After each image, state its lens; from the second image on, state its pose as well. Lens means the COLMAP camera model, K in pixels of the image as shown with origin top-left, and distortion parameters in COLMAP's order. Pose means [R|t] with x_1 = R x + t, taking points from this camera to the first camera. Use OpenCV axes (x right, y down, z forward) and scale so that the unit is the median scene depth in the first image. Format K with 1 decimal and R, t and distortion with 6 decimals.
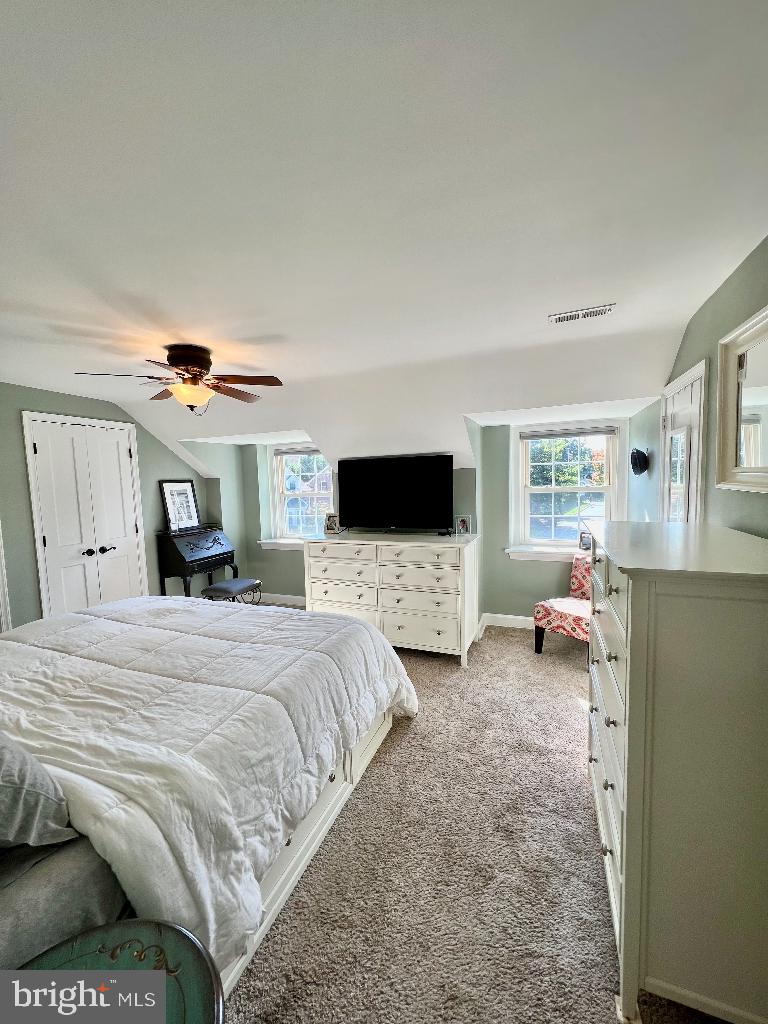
lens RADIAL K [[406.5, 0, 381.0], [0, 406.5, 513.3], [0, 0, 1]] dist [0.000866, -0.000240]
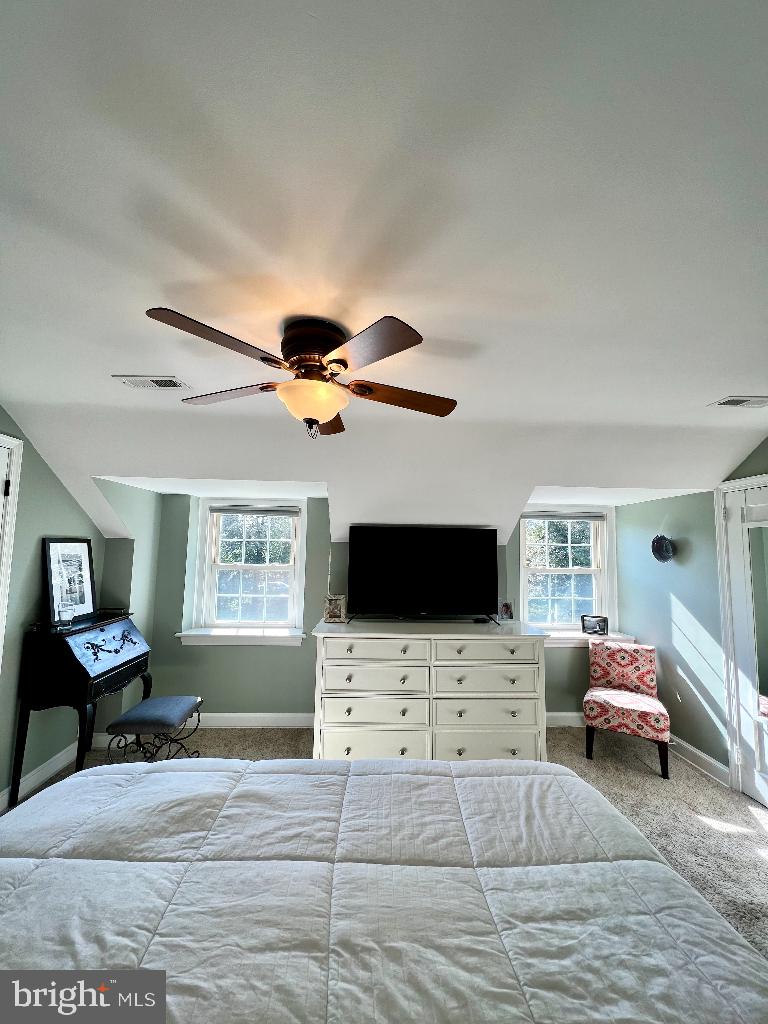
lens RADIAL K [[406.5, 0, 381.0], [0, 406.5, 513.3], [0, 0, 1]] dist [0.000866, -0.000240]
pose [[0.907795, 0.084861, 0.410739, -0.386587], [-0.010290, 0.983528, -0.180460, -0.014297], [-0.419288, 0.159594, 0.893715, 0.282626]]
